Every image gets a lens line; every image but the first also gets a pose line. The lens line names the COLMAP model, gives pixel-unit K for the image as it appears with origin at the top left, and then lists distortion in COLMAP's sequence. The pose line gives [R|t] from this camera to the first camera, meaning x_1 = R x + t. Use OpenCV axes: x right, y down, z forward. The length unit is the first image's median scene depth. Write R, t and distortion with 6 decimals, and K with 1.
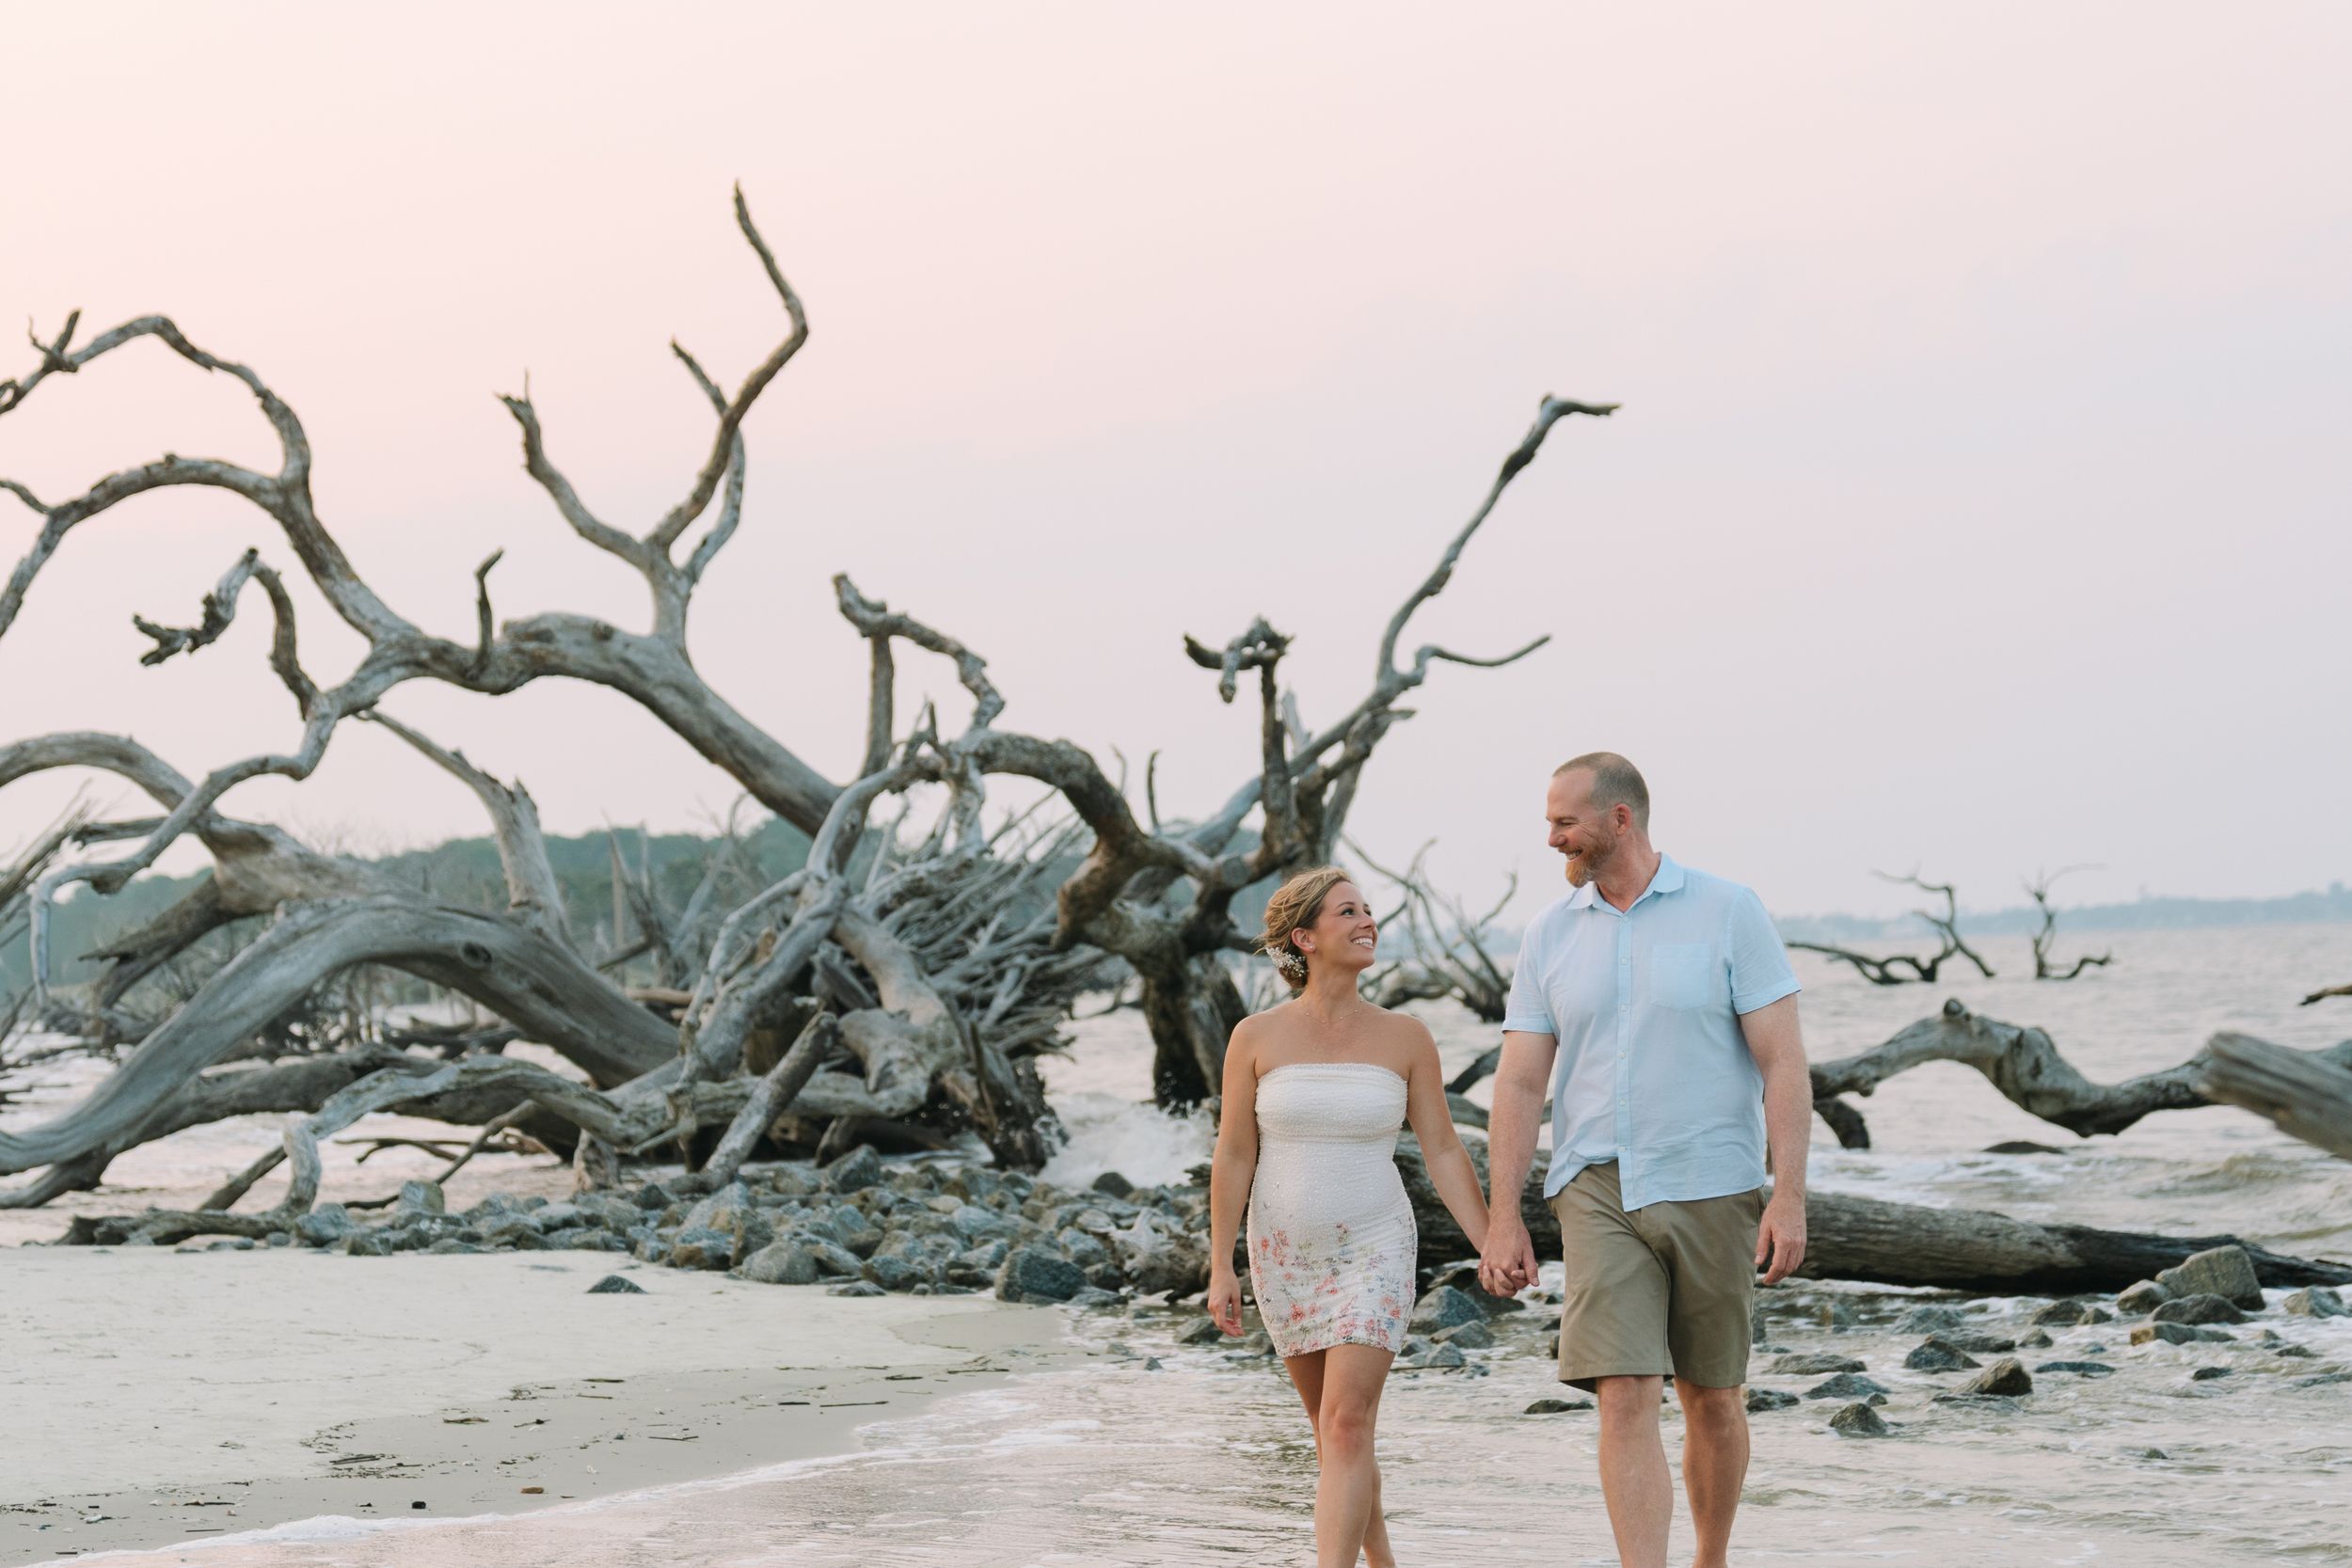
lens RADIAL K [[5276.1, 0, 1160.4], [0, 5276.1, 782.1], [0, 0, 1]] dist [0.020461, 0.000000]
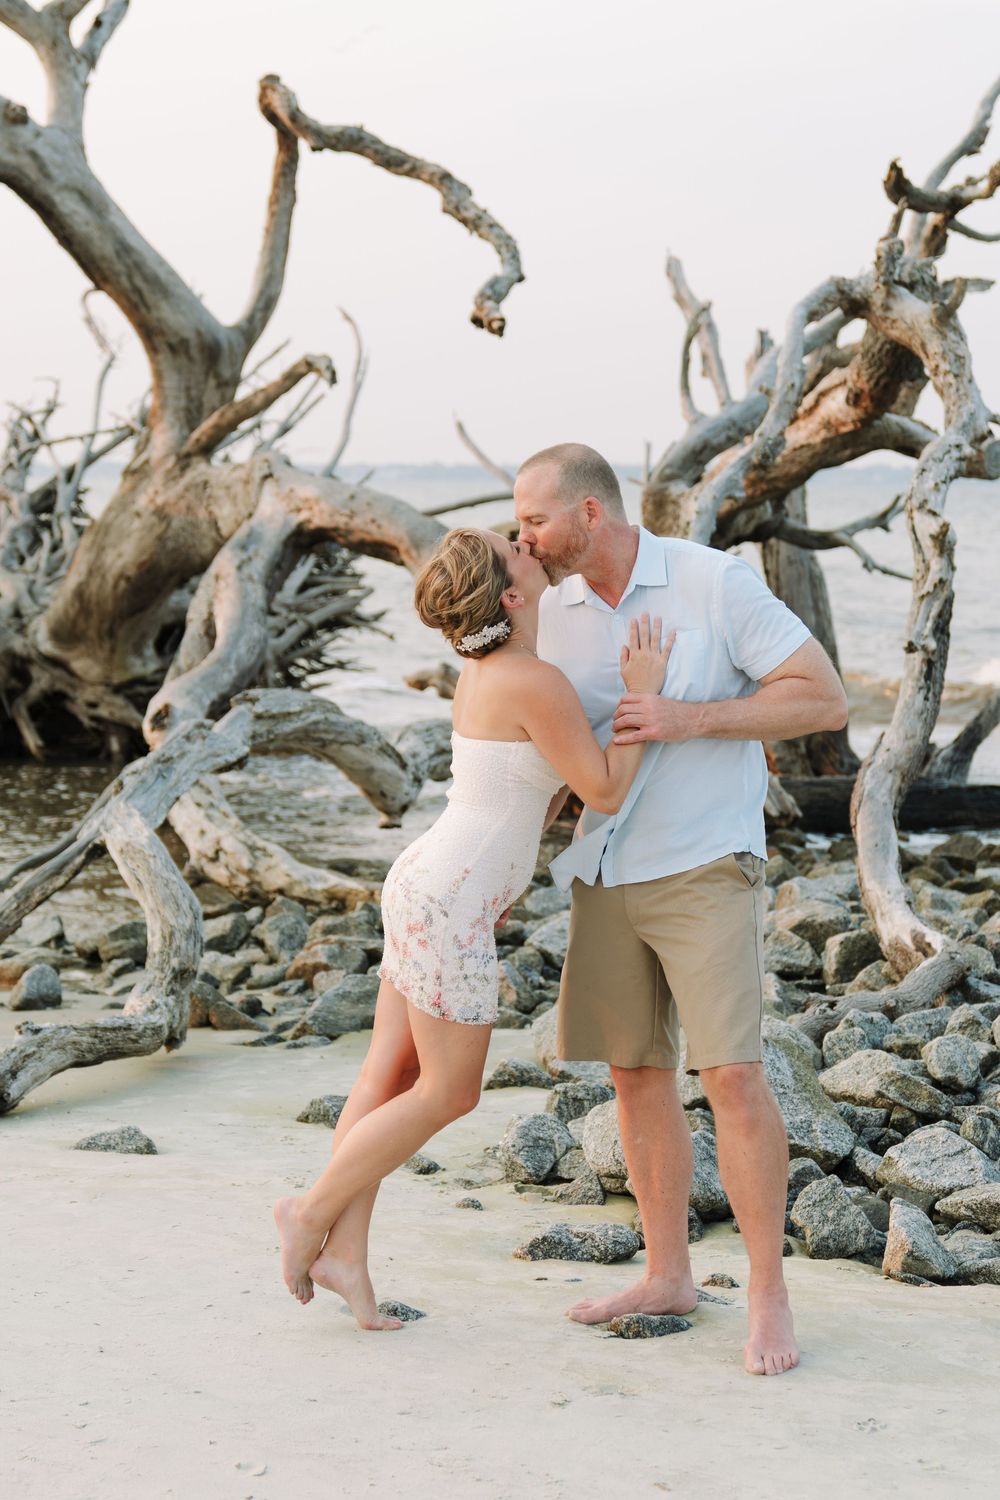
lens RADIAL K [[2818.0, 0, 513.0], [0, 2818.0, 762.9], [0, 0, 1]] dist [0.040166, 0.000000]
pose [[0.936894, 0.013809, 0.349342, -0.186569], [-0.059020, 0.991126, 0.119107, 0.014609], [-0.344597, -0.132209, 0.929394, 0.558268]]
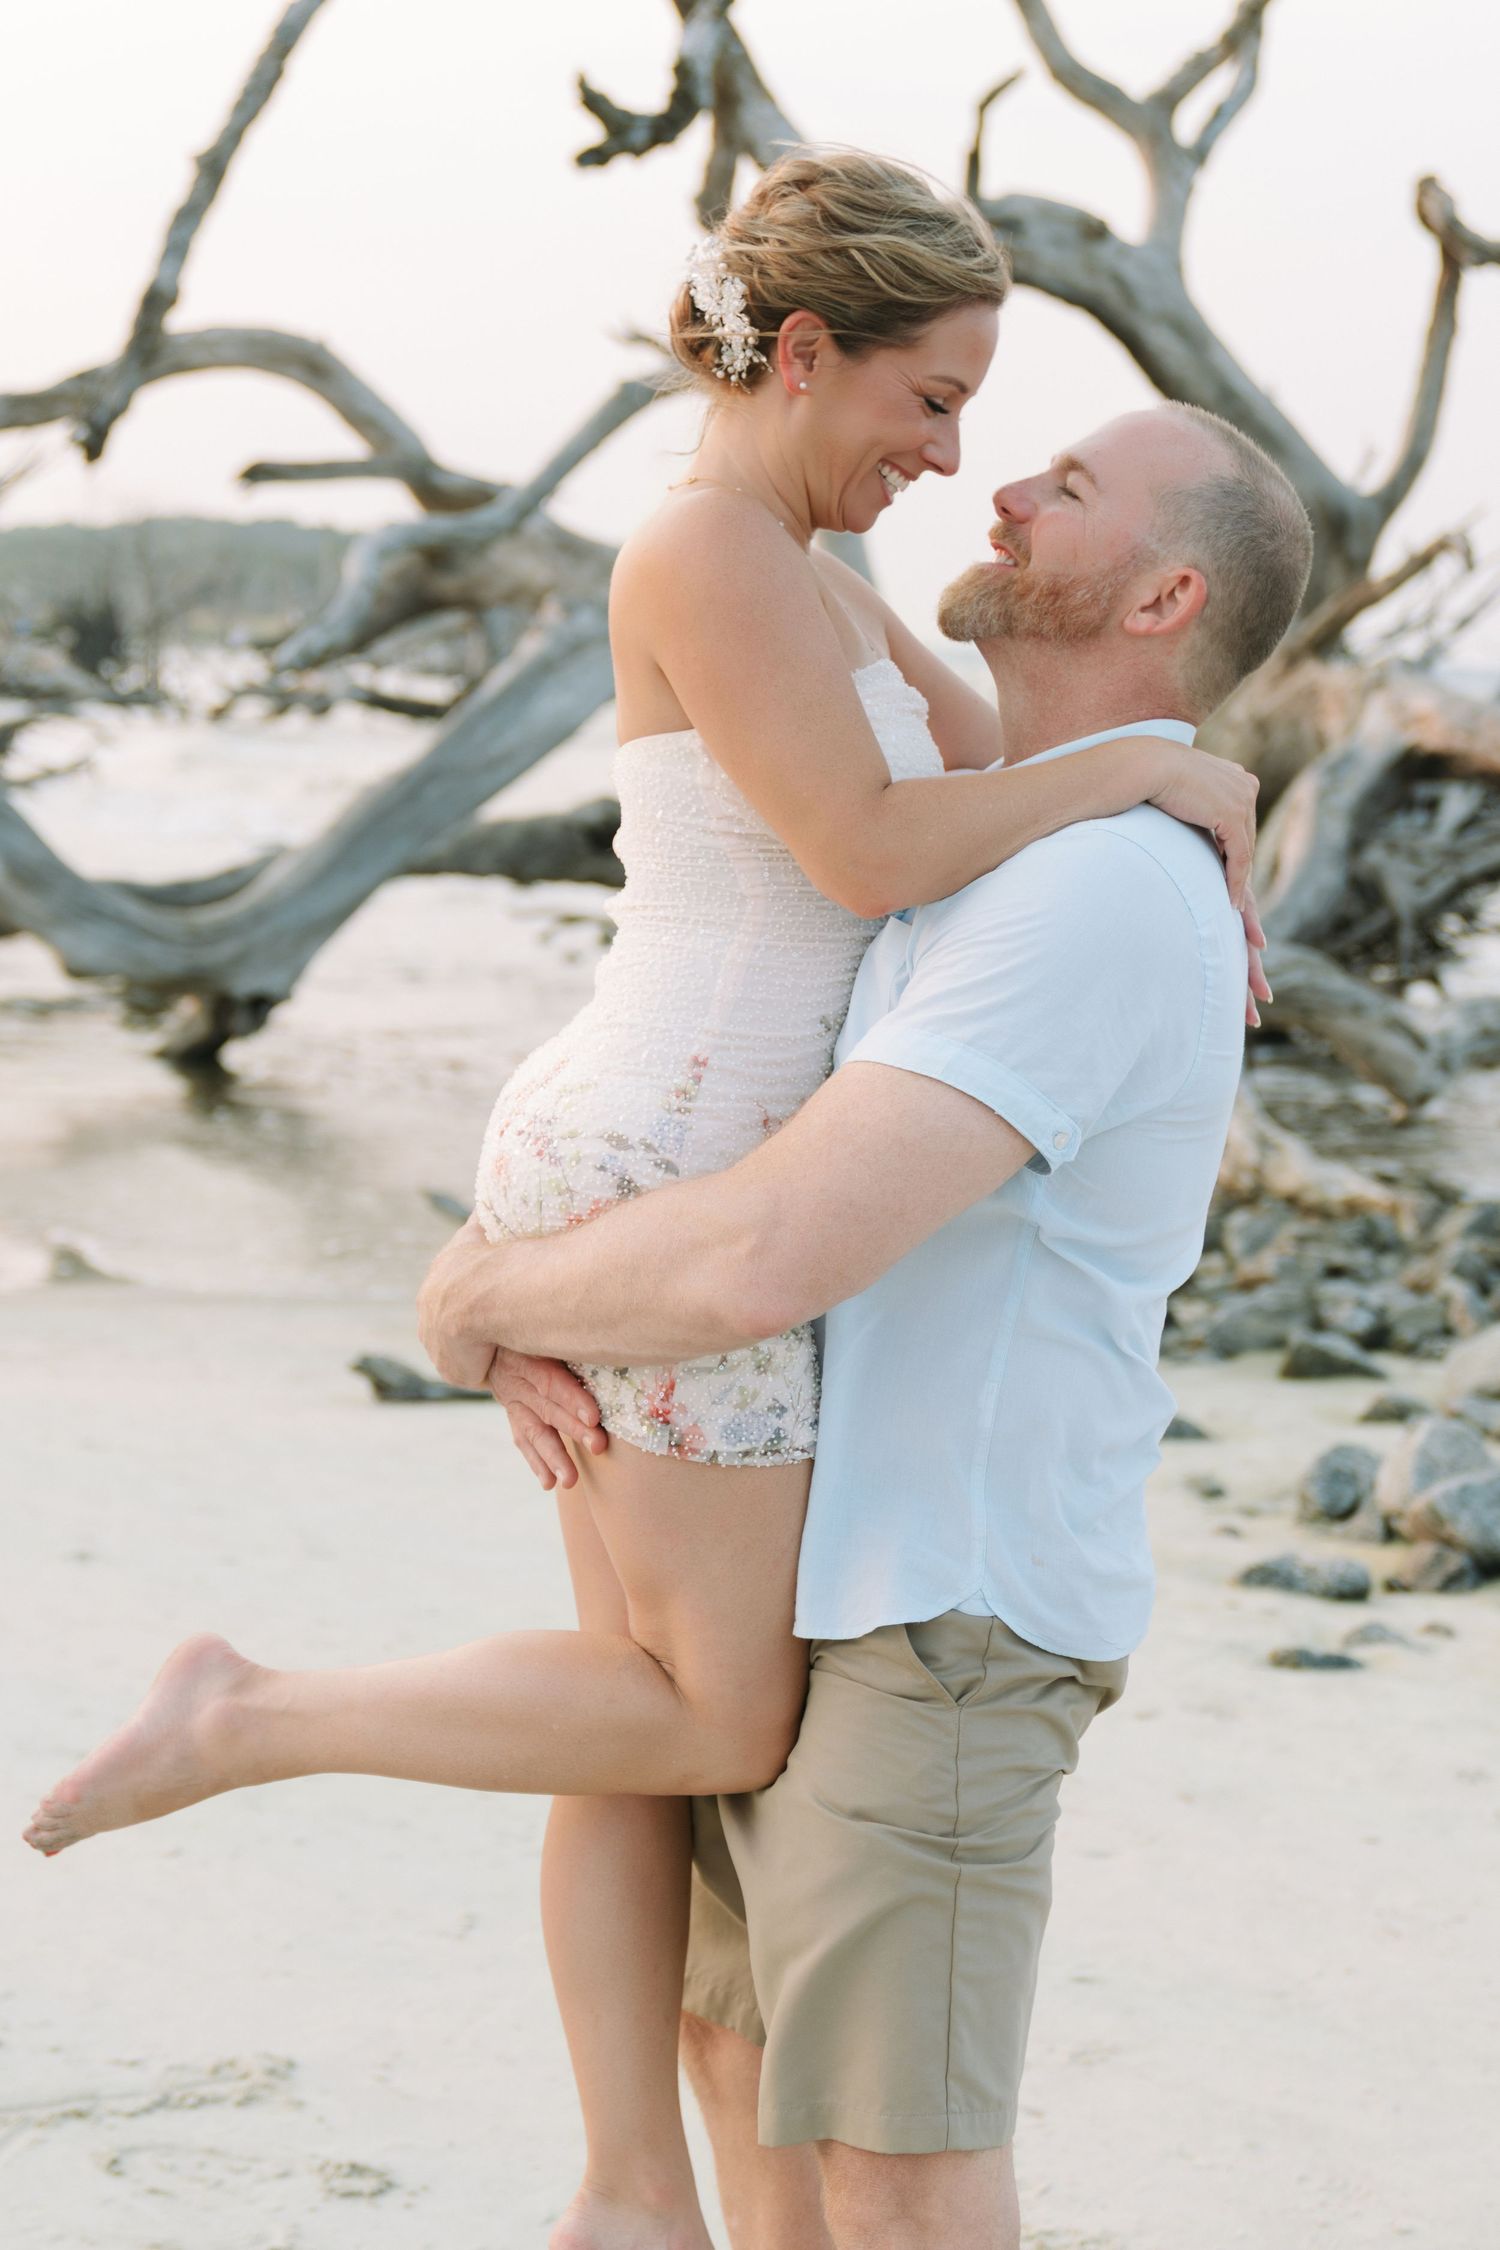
lens RADIAL K [[3742.6, 0, 753.2], [0, 3742.6, 1135.5], [0, 0, 1]] dist [-0.007538, 0.000000]
pose [[0.996125, 0.074689, 0.046444, -0.163151], [-0.081281, 0.983482, 0.161729, 0.011387], [-0.033598, -0.164877, 0.985742, 0.522982]]
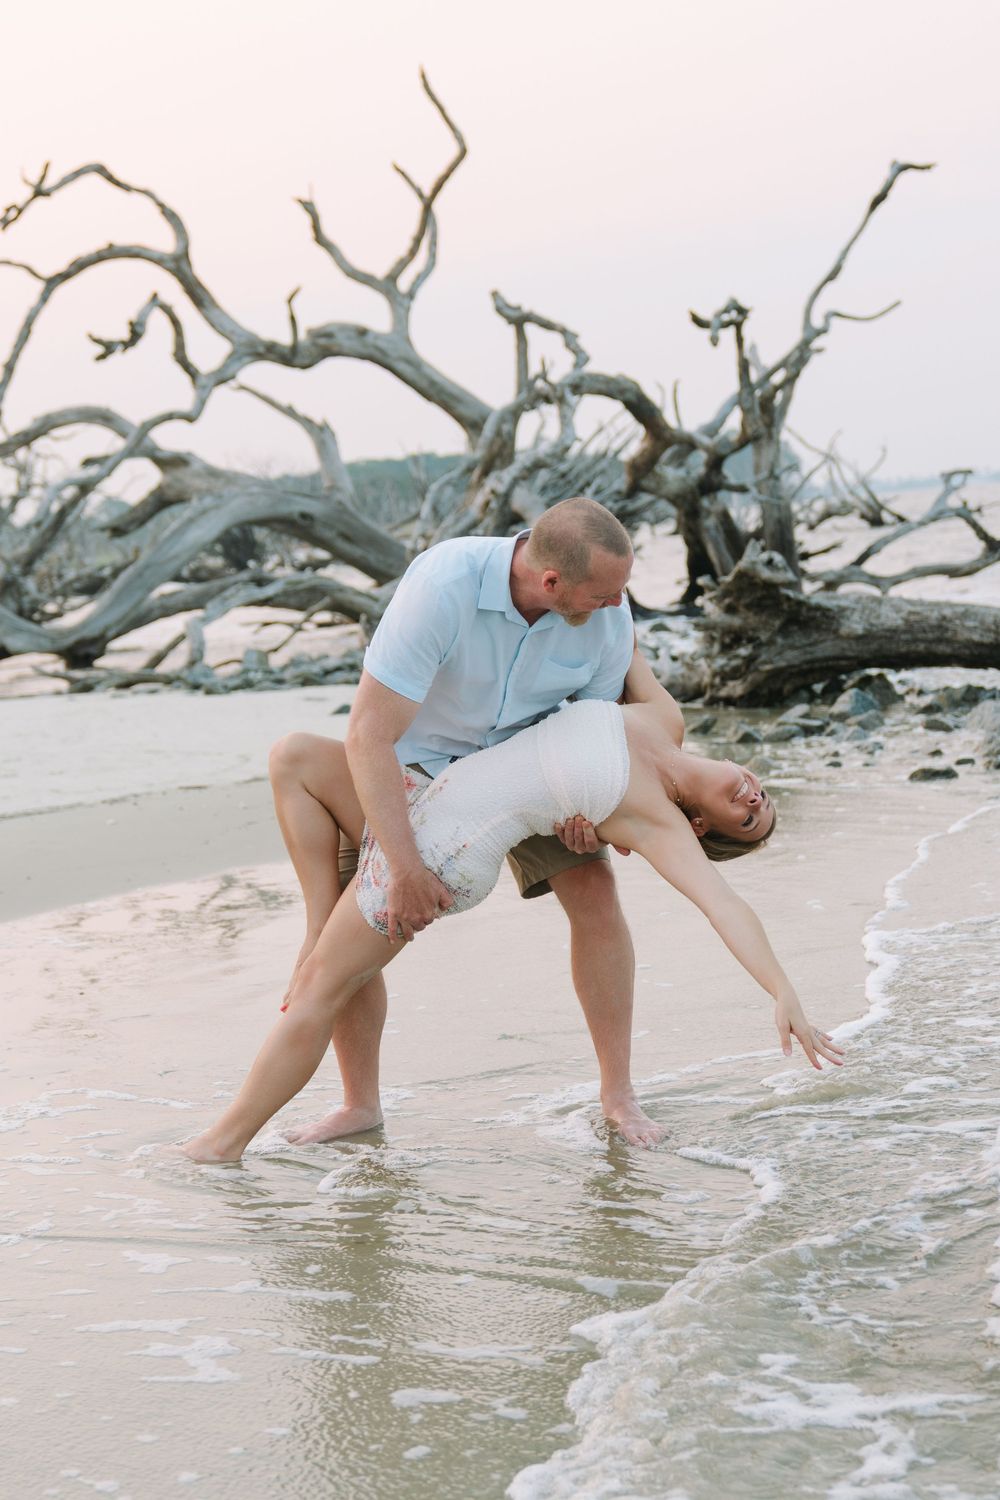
lens RADIAL K [[2665.4, 0, 506.2], [0, 2665.4, 744.4], [0, 0, 1]] dist [-0.011146, 0.000000]
pose [[0.995809, -0.046942, -0.078494, 0.006254], [0.056074, 0.991369, 0.118501, 0.005923], [0.072254, -0.122405, 0.989847, 0.102319]]
